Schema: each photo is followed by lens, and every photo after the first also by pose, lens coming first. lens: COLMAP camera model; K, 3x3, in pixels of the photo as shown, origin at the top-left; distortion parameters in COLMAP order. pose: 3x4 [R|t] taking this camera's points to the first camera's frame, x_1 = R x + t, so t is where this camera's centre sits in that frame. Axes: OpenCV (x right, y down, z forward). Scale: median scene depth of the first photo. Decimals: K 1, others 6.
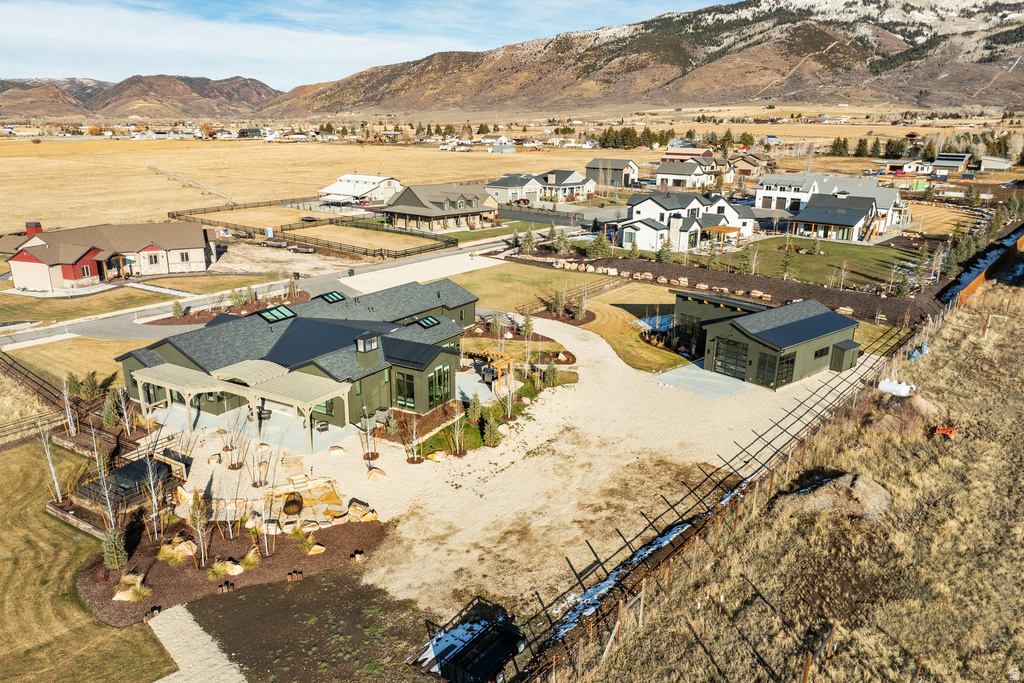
lens RADIAL K [[734.7, 0, 512.3], [0, 734.7, 372.8], [0, 0, 1]] dist [-0.066100, 0.043672]
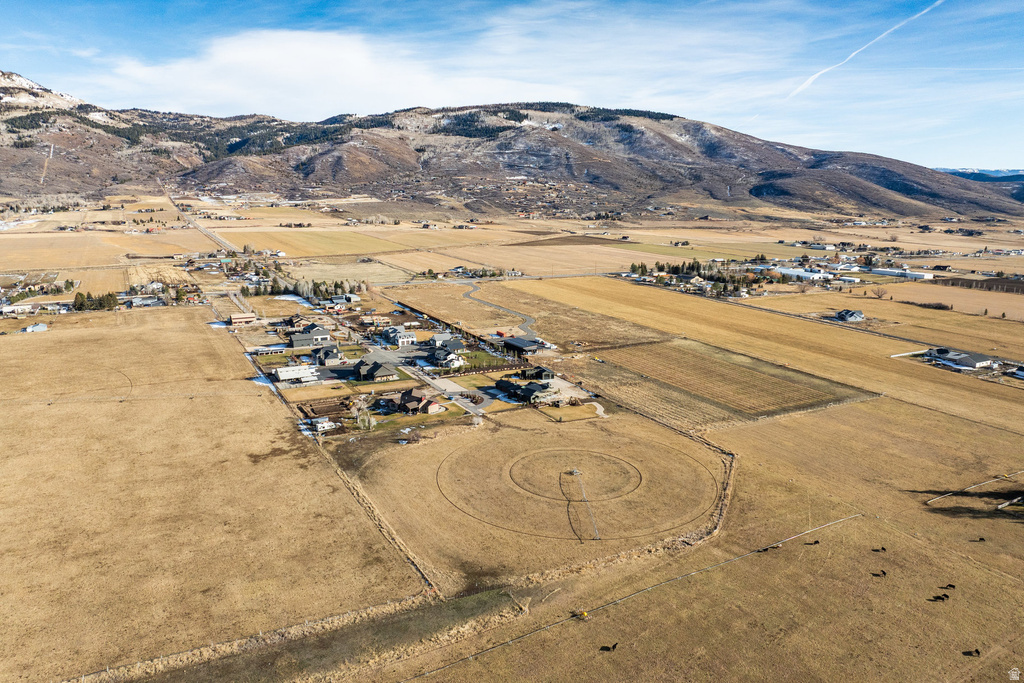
lens RADIAL K [[735.4, 0, 515.8], [0, 735.4, 320.2], [0, 0, 1]] dist [-0.036111, -0.004723]
pose [[0.355284, -0.170517, 0.919074, -0.108271], [0.298123, 0.952545, 0.061483, -0.018609], [-0.885944, 0.252153, 0.389259, -0.027280]]
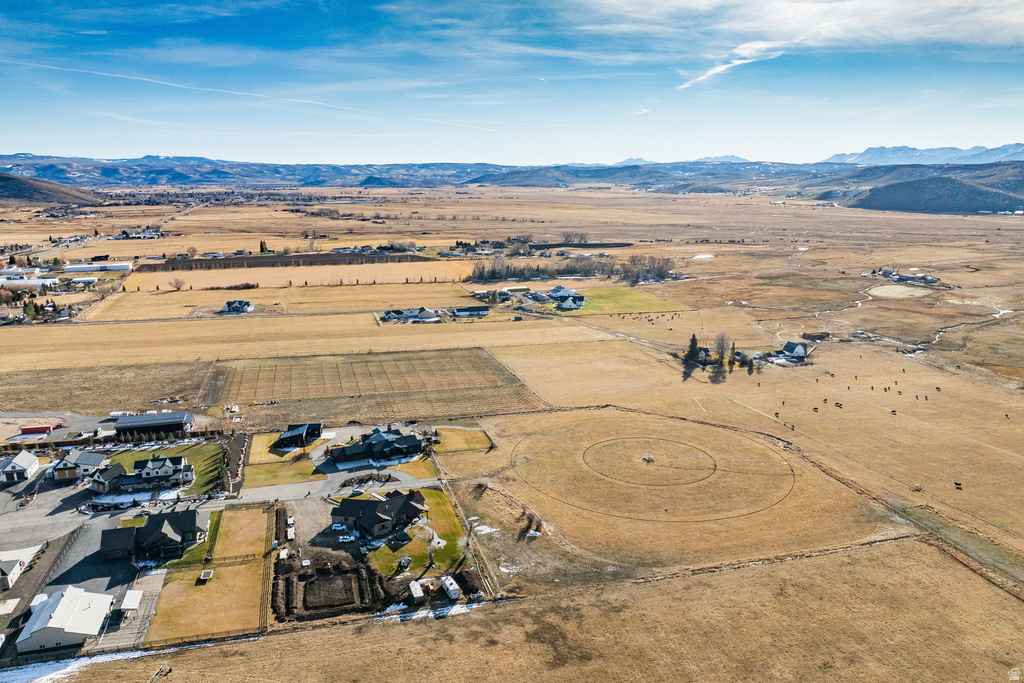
lens RADIAL K [[735.7, 0, 517.2], [0, 735.7, 361.6], [0, 0, 1]] dist [-0.040389, 0.004509]
pose [[-0.834443, -0.139378, 0.533177, -0.062077], [0.174485, 0.850898, 0.495508, -0.048629], [-0.522742, 0.506505, -0.685707, 0.064031]]
